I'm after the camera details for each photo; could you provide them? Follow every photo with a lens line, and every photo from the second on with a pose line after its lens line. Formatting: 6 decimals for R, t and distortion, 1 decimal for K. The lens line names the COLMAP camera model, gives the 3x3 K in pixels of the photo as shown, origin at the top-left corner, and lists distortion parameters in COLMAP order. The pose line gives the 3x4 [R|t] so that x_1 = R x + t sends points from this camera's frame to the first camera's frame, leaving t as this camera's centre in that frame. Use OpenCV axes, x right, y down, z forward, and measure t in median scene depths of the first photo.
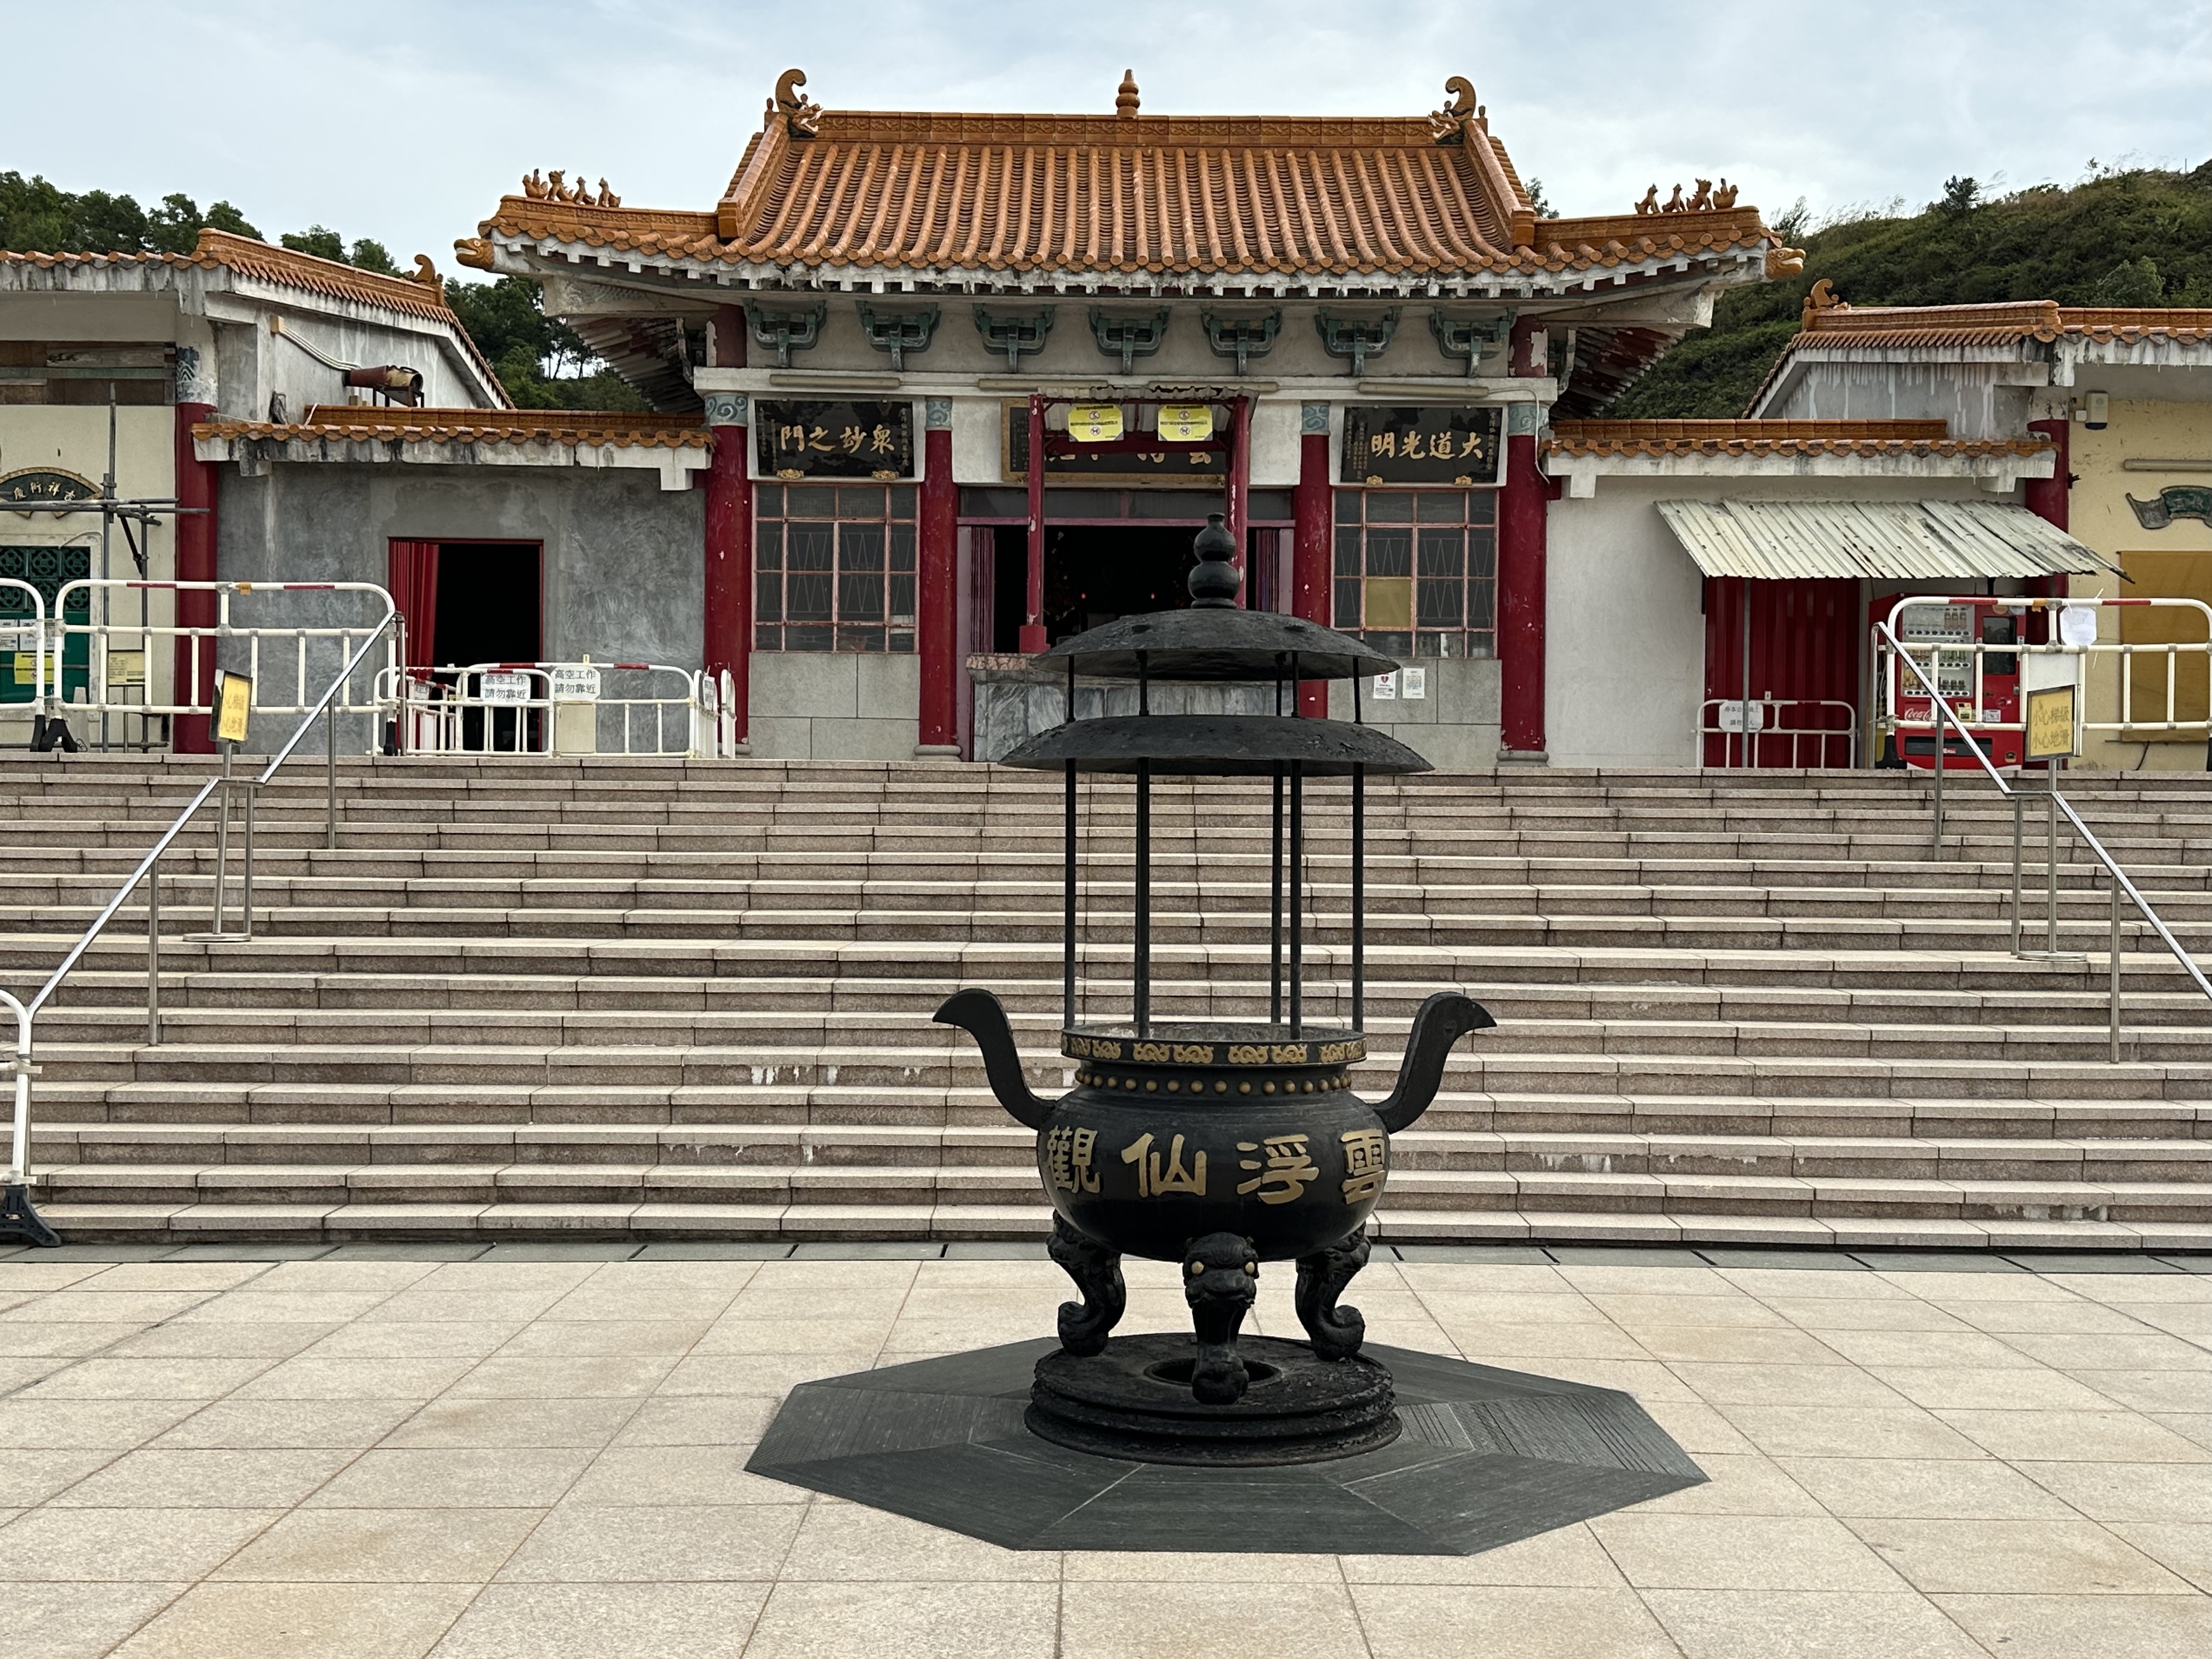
lens RADIAL K [[2432.8, 0, 1110.3], [0, 2432.8, 842.0], [0, 0, 1]] dist [0.105917, 0.000000]
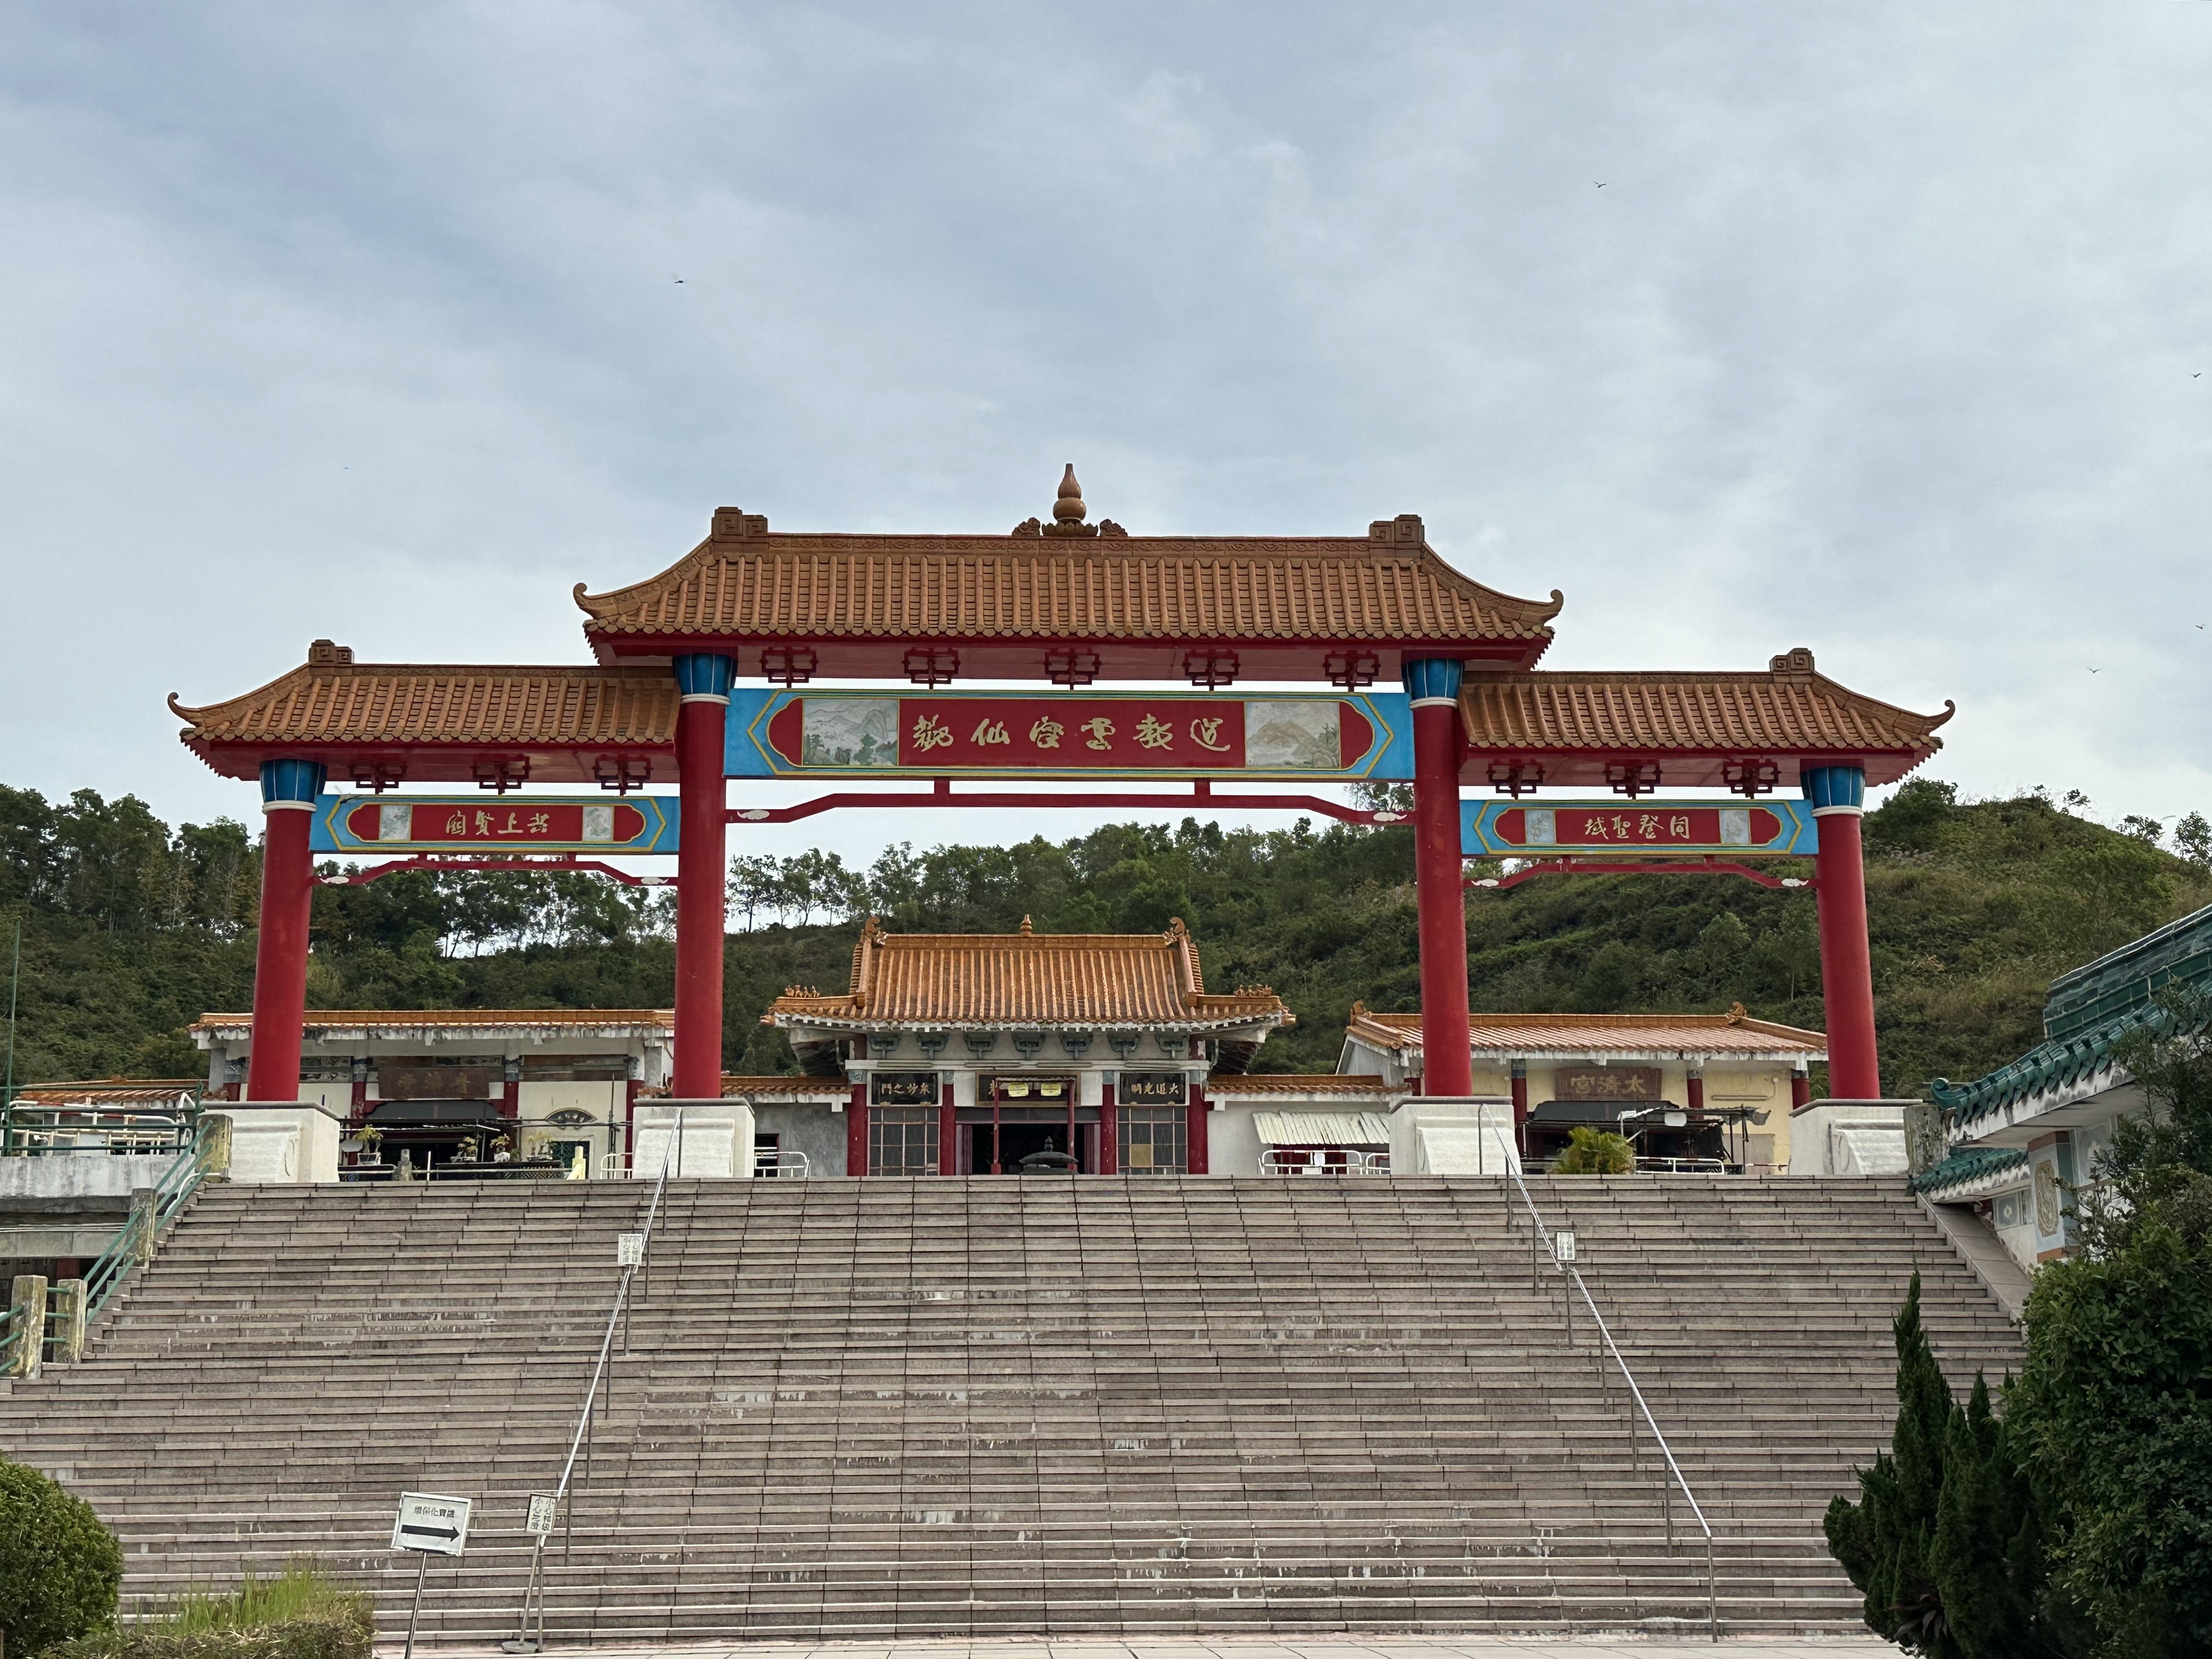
lens RADIAL K [[2919.6, 0, 1108.6], [0, 2919.6, 833.9], [0, 0, 1]] dist [0.088990, 0.000000]
pose [[0.999139, -0.007311, 0.040846, -0.029338], [0.015788, 0.977300, -0.211272, 0.193698], [-0.038374, 0.211735, 0.976573, -1.814062]]
